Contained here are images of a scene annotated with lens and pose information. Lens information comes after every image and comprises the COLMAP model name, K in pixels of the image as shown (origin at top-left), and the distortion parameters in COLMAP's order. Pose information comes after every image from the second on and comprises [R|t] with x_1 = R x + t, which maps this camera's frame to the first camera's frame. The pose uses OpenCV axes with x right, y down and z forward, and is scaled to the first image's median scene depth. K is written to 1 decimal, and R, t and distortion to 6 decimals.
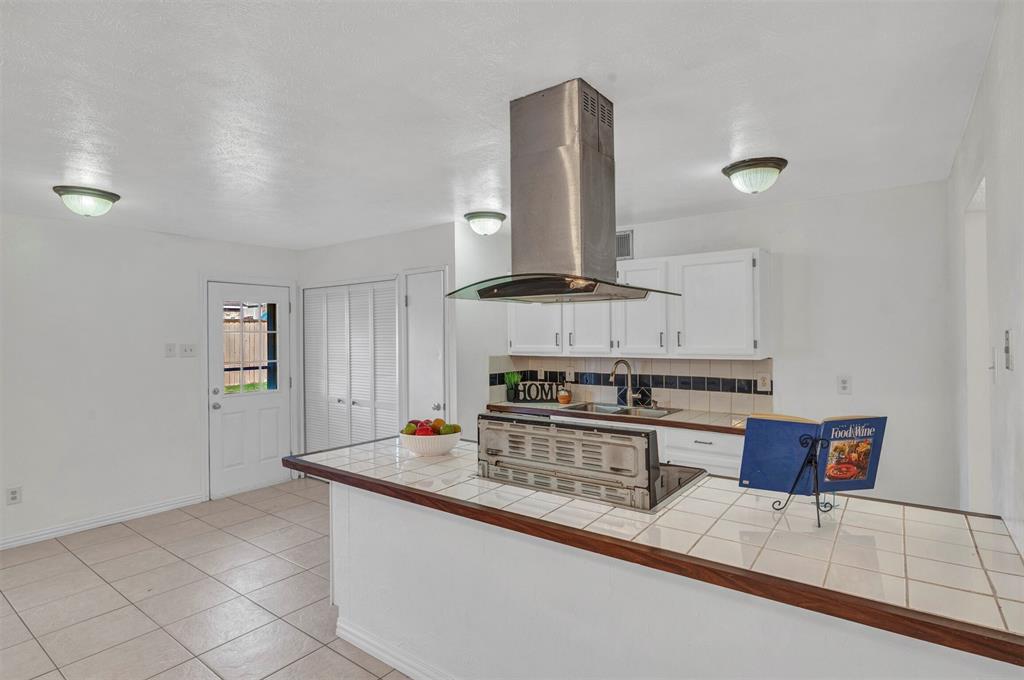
lens RADIAL K [[522.1, 0, 499.5], [0, 522.1, 322.1], [0, 0, 1]] dist [-0.011544, 0.003554]
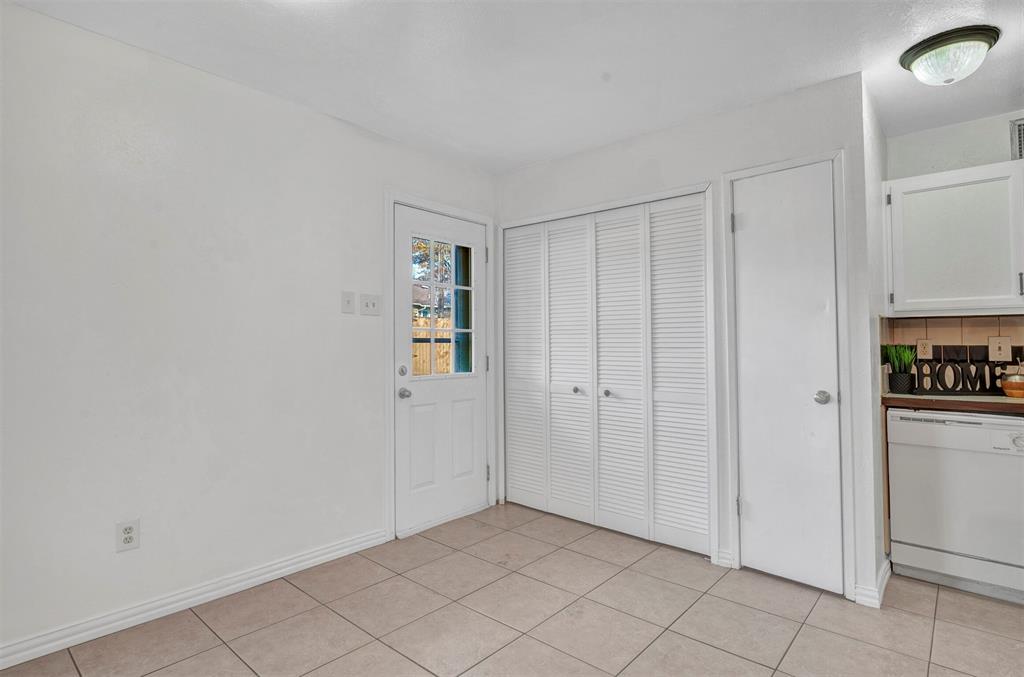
lens RADIAL K [[525.8, 0, 490.8], [0, 525.8, 322.7], [0, 0, 1]] dist [-0.004599, -0.001559]
pose [[0.996575, 0.008225, -0.082290, -0.414137], [-0.009408, 0.999858, -0.014004, 0.087653], [0.082163, 0.014730, 0.996510, 0.380455]]
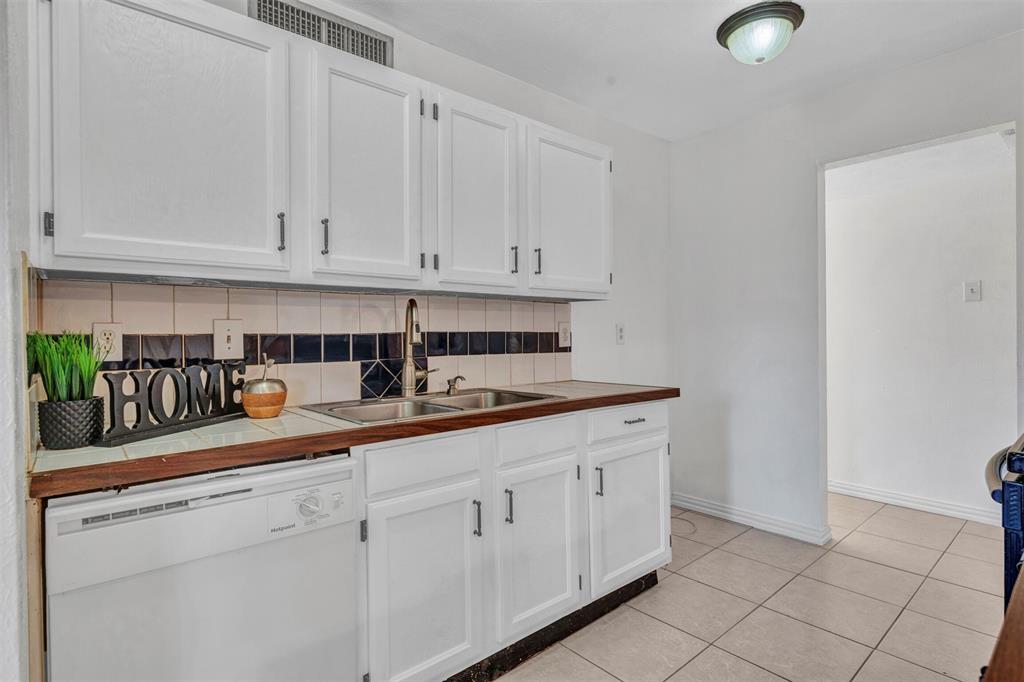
lens RADIAL K [[522.1, 0, 523.3], [0, 522.1, 338.1], [0, 0, 1]] dist [-0.011544, 0.003554]
pose [[0.190348, -0.002179, 0.981714, -0.193343], [-0.018073, 0.999820, 0.005723, 0.097292], [-0.981550, -0.018832, 0.190274, 0.768081]]
